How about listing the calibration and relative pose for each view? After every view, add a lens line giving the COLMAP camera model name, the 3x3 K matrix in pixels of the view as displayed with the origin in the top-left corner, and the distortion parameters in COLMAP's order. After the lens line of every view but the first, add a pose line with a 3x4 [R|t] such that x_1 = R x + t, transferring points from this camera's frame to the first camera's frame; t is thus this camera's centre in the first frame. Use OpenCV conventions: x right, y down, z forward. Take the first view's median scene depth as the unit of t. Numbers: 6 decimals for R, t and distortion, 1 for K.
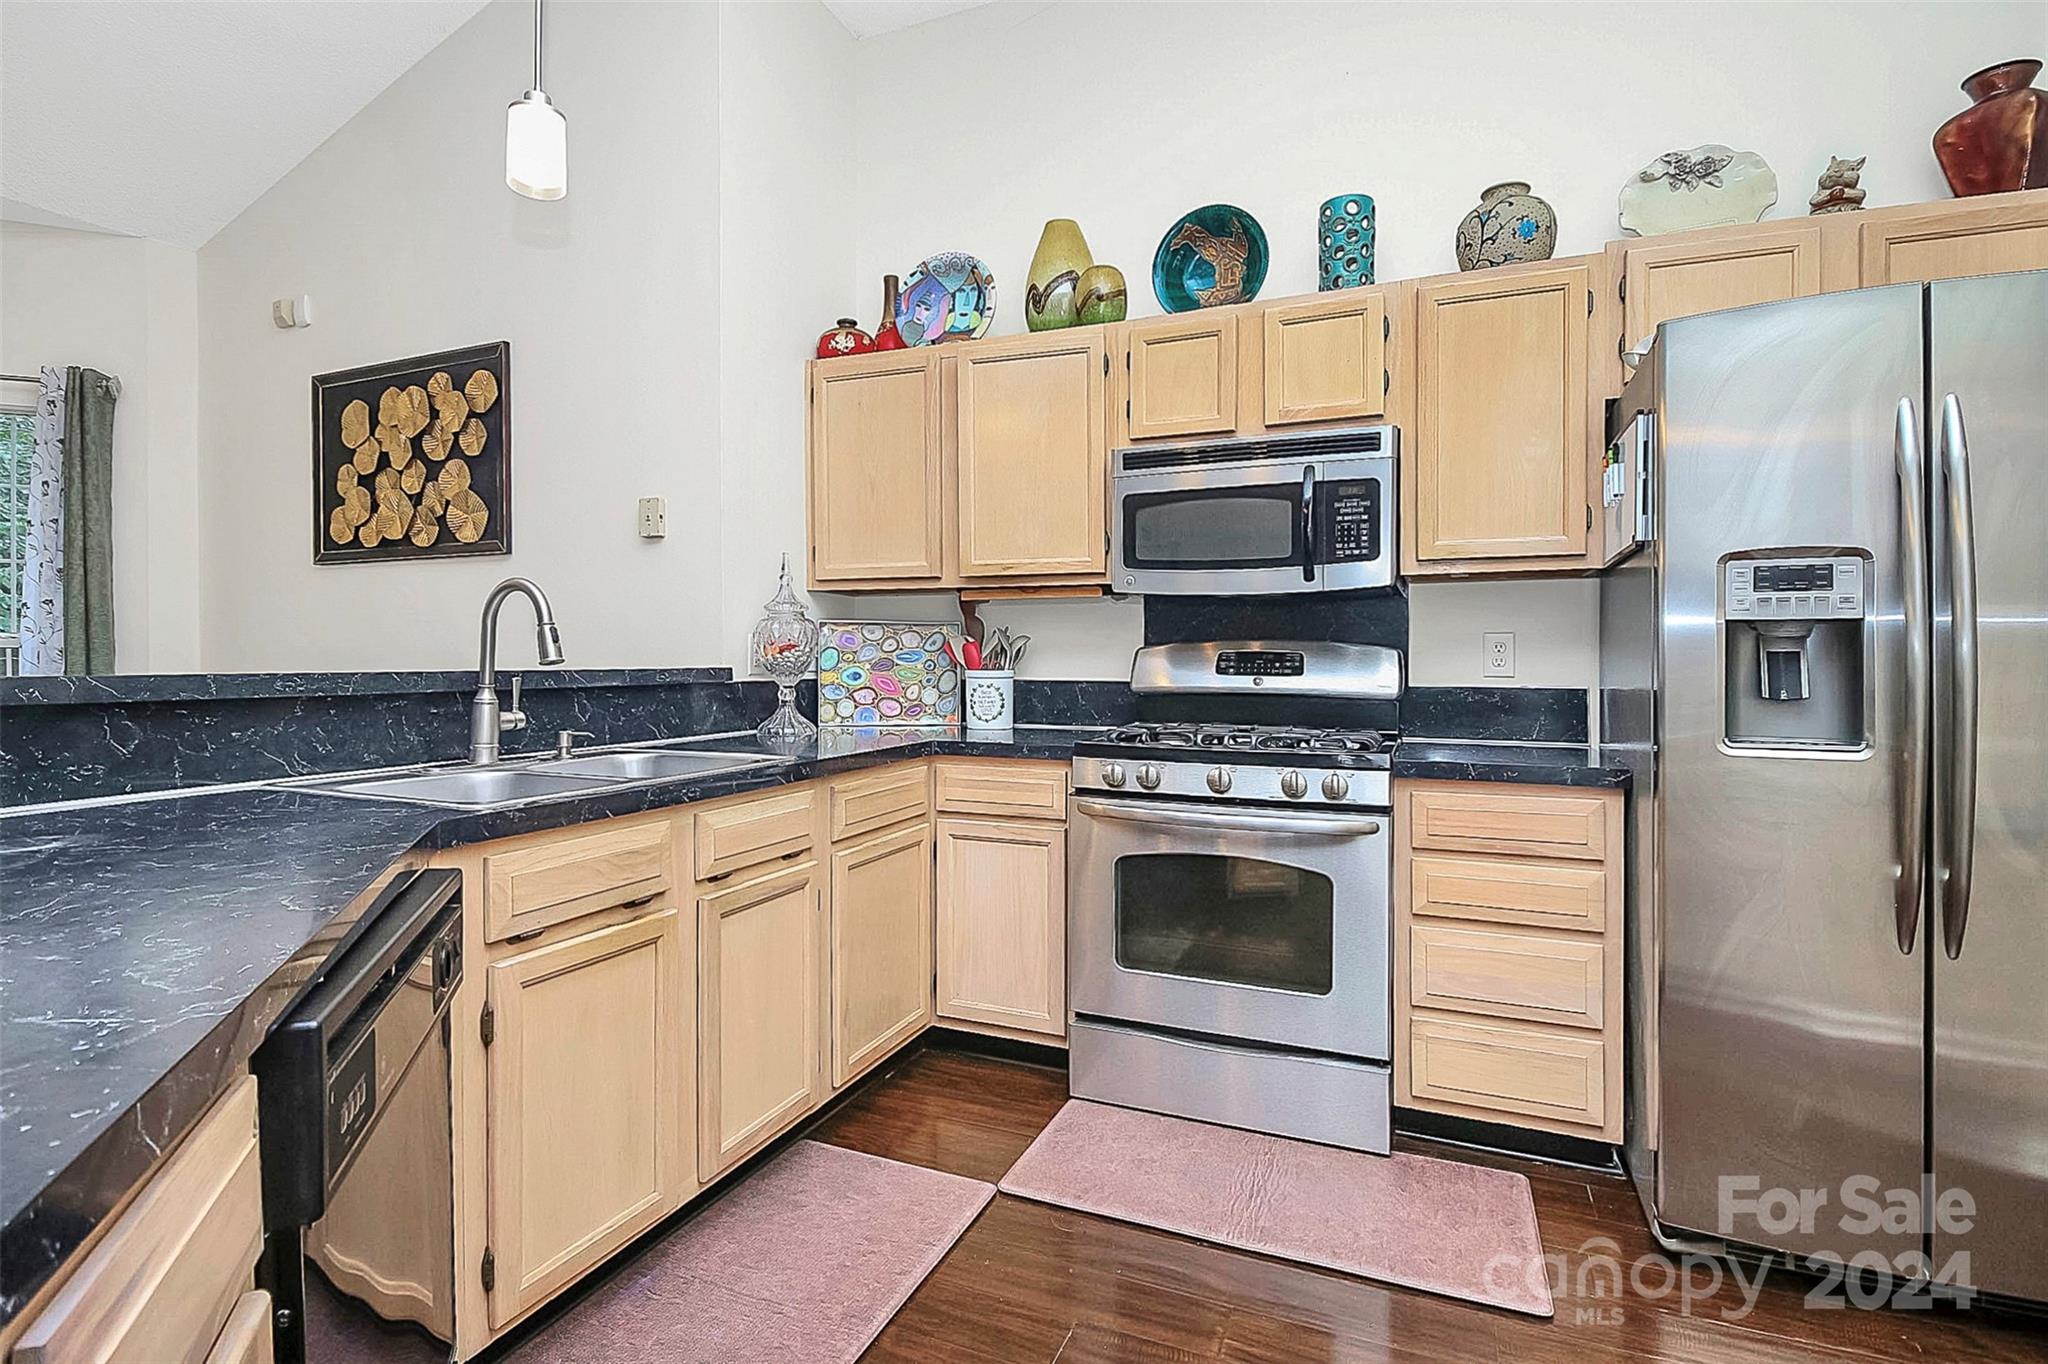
lens RADIAL K [[969.8, 0, 1026.5], [0, 969.8, 672.2], [0, 0, 1]] dist [-0.020003, -0.000939]
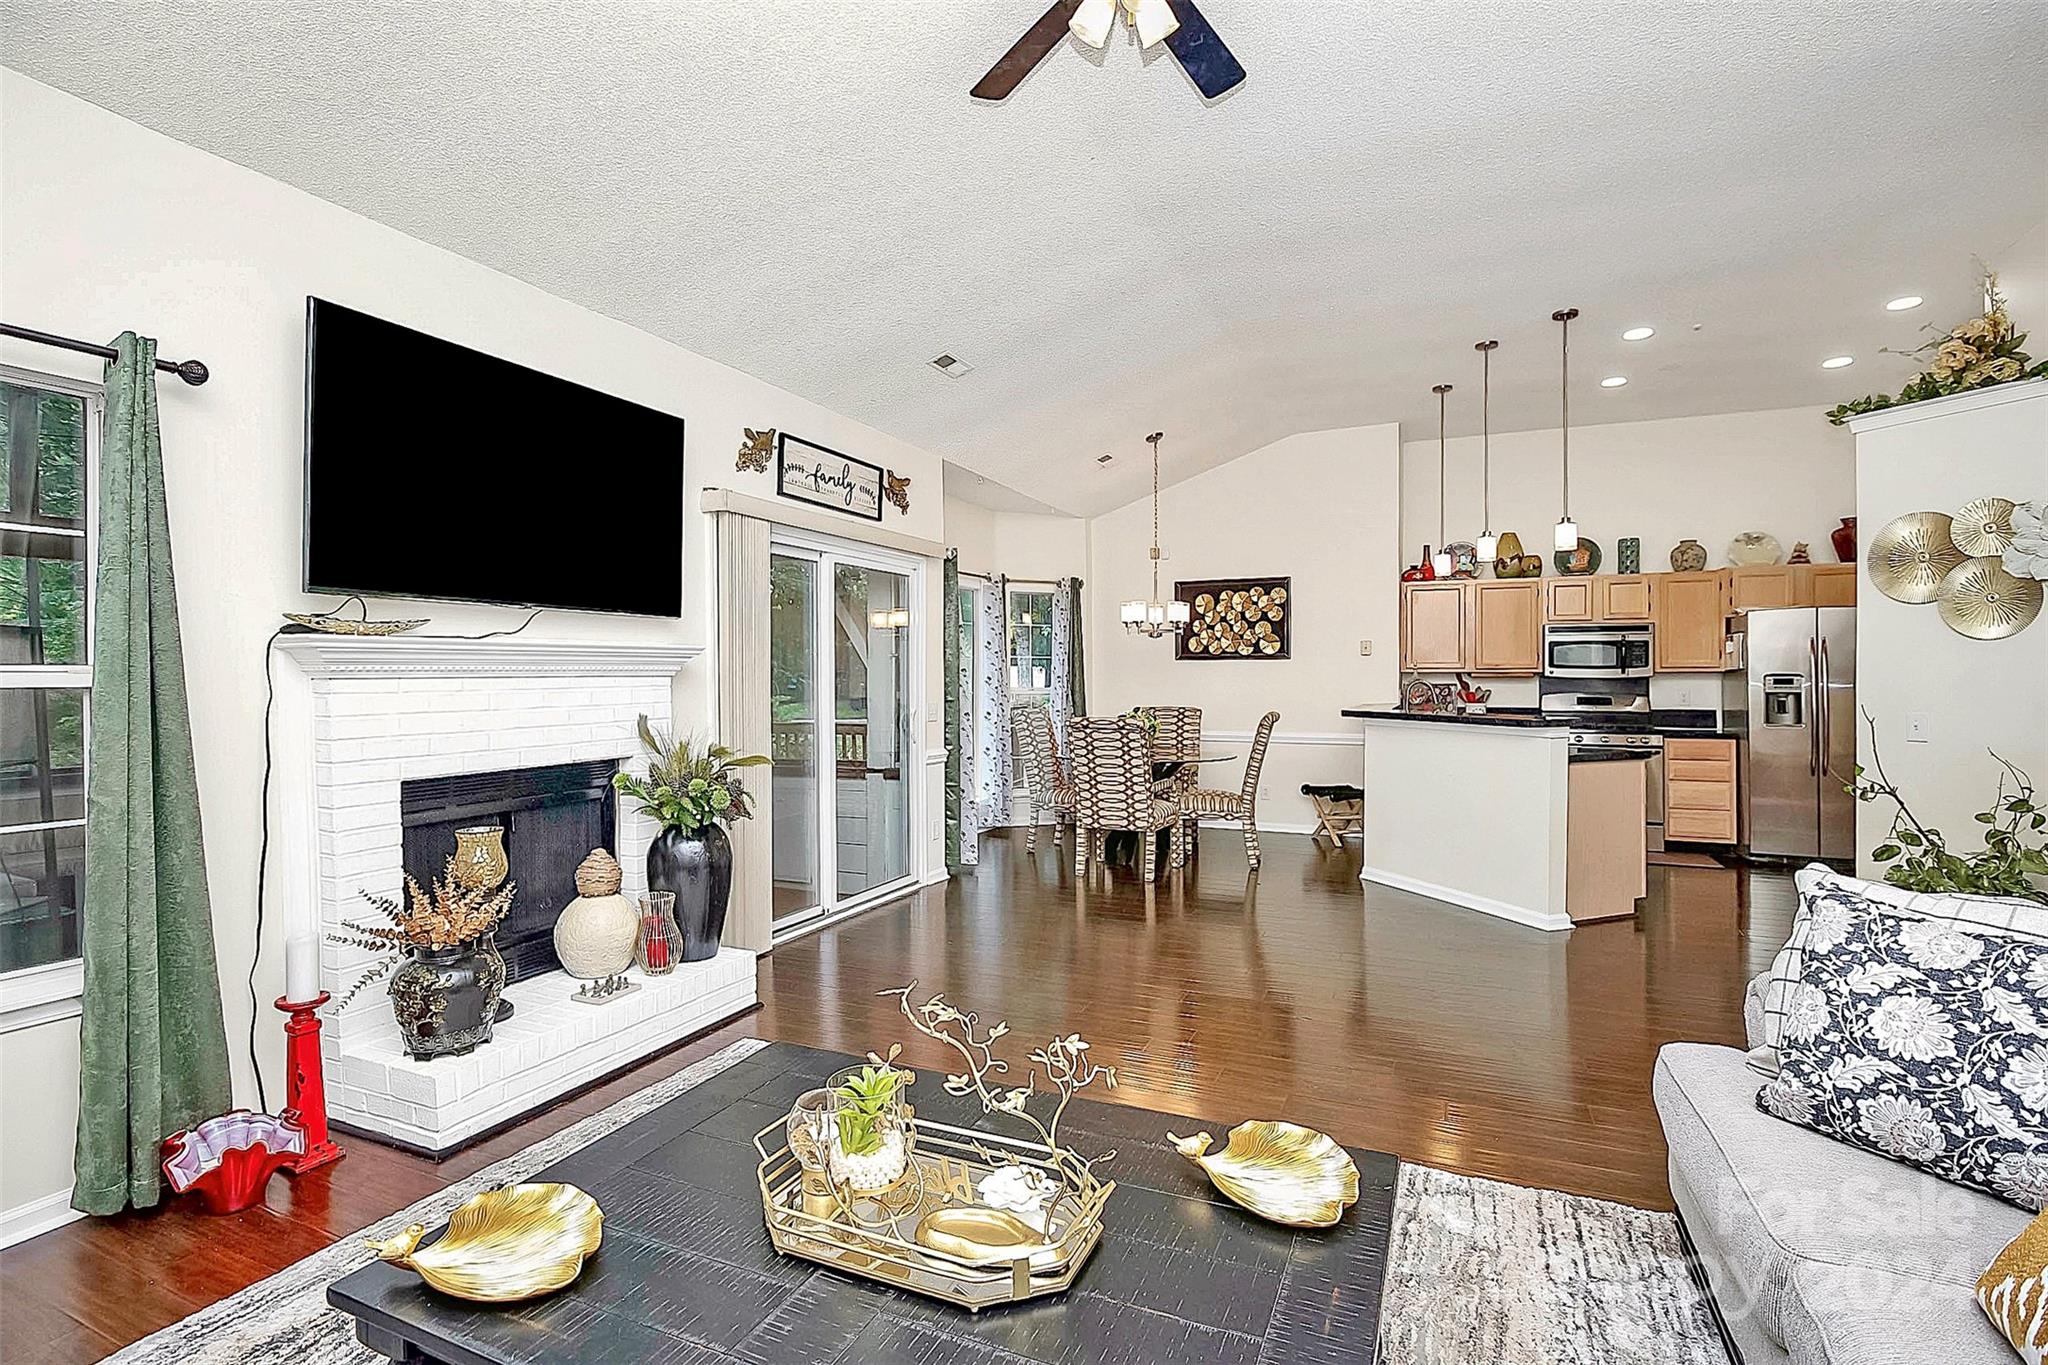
lens RADIAL K [[1001.3, 0, 1024.0], [0, 1001.3, 682.5], [0, 0, 1]] dist [0.000413, -0.000311]
pose [[0.999975, -0.003161, 0.006285, -1.255969], [0.003246, 0.999902, -0.013650, -0.025361], [-0.006241, 0.013670, 0.999887, -1.658178]]
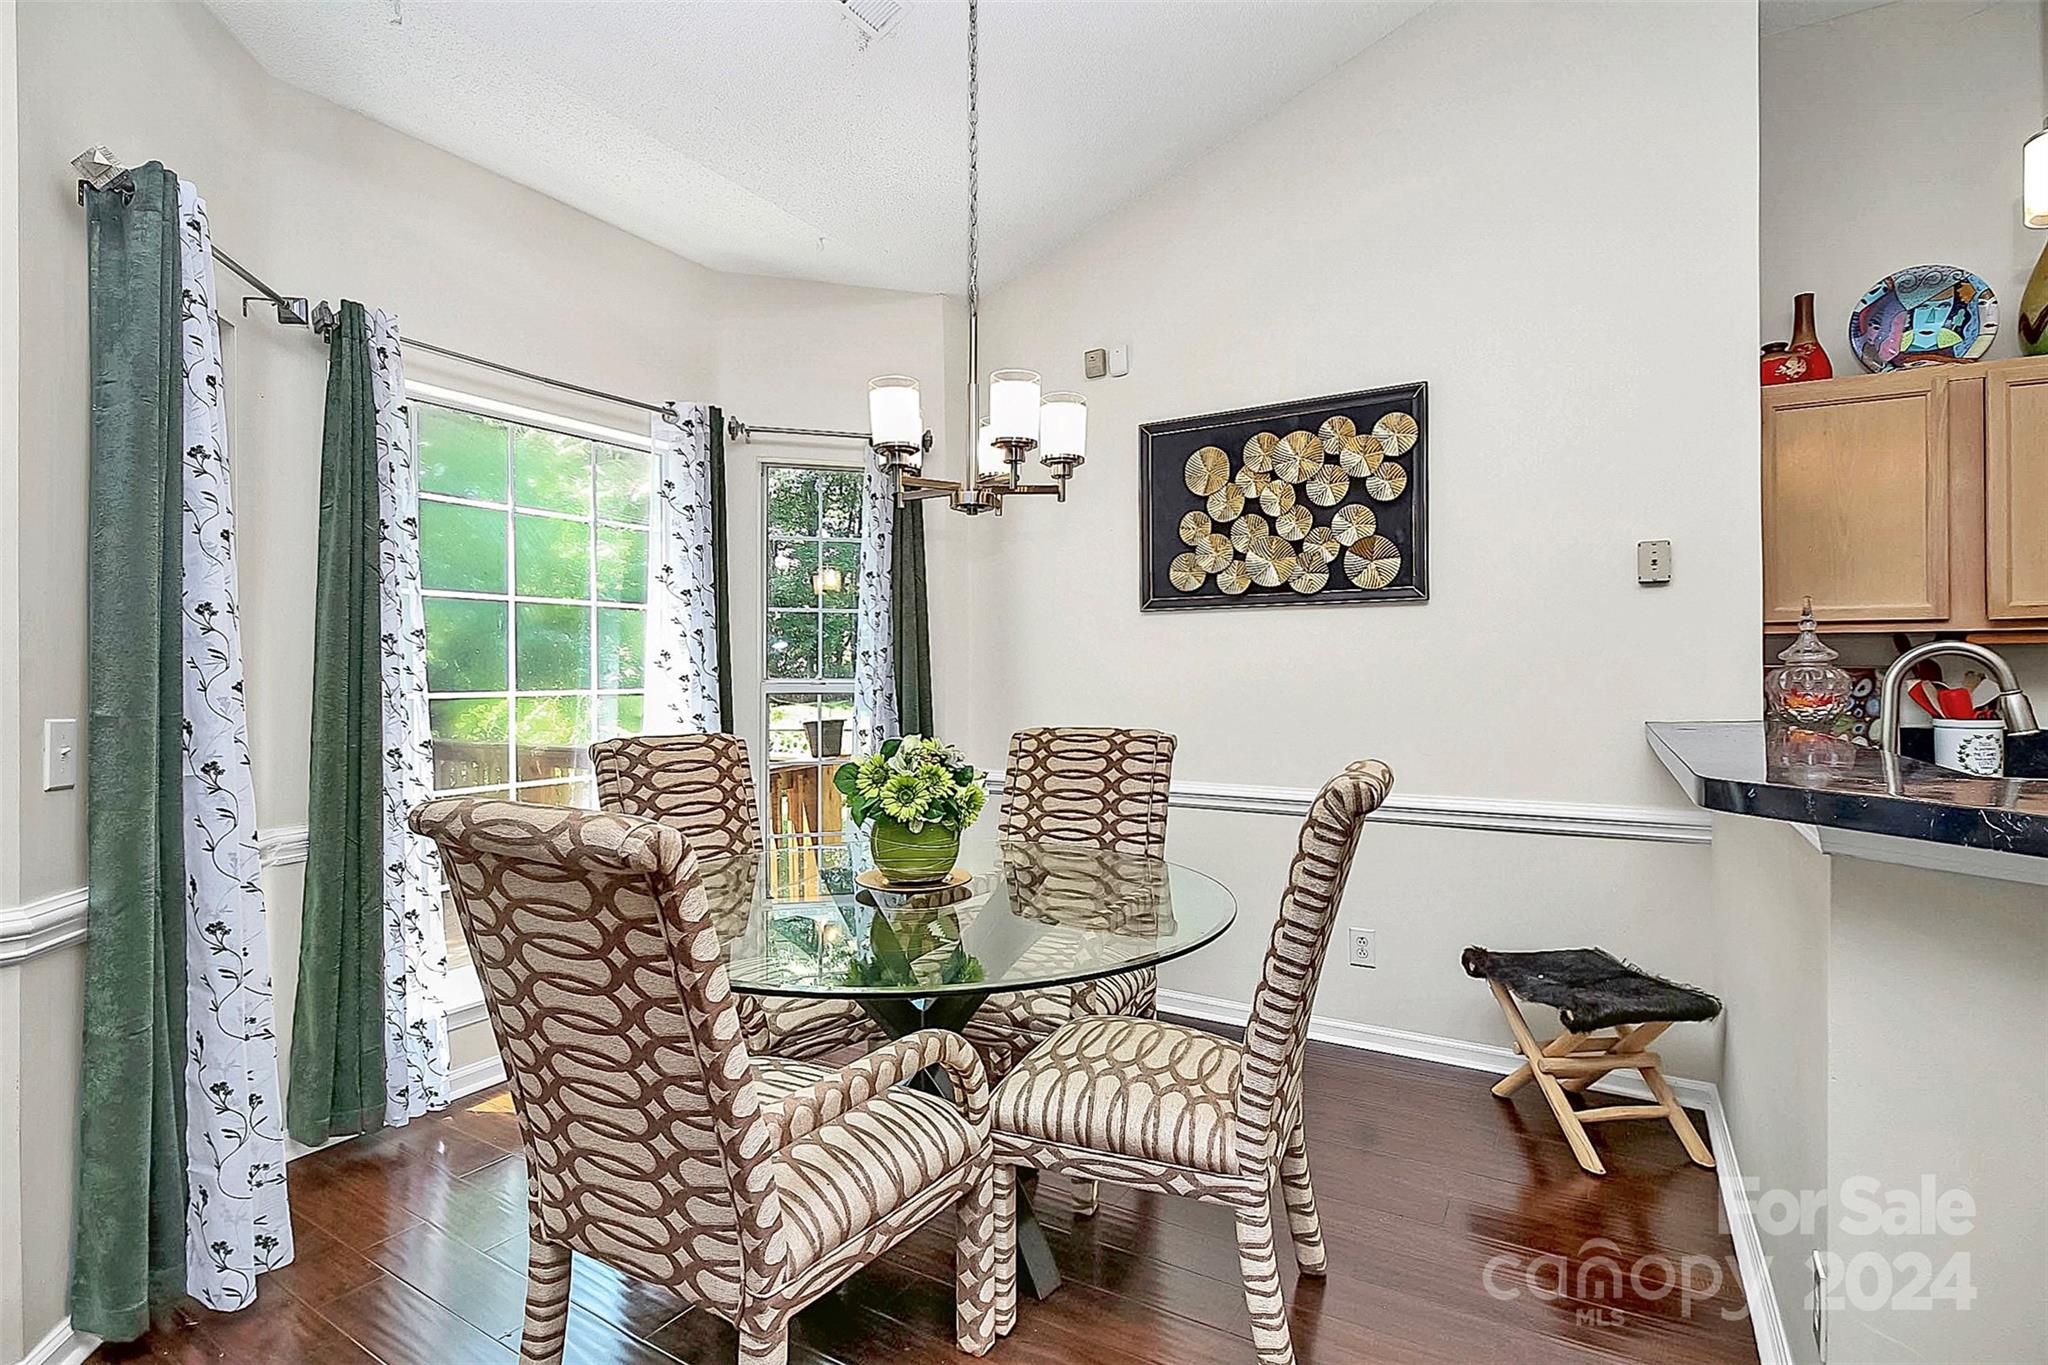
lens RADIAL K [[946.3, 0, 1024.0], [0, 946.3, 682.5], [0, 0, 1]] dist [-0.005240, -0.000578]
pose [[0.990892, -0.005268, -0.134554, -0.807149], [0.004570, 0.999974, -0.005498, -0.036119], [0.134580, 0.004834, 0.990891, -0.001738]]
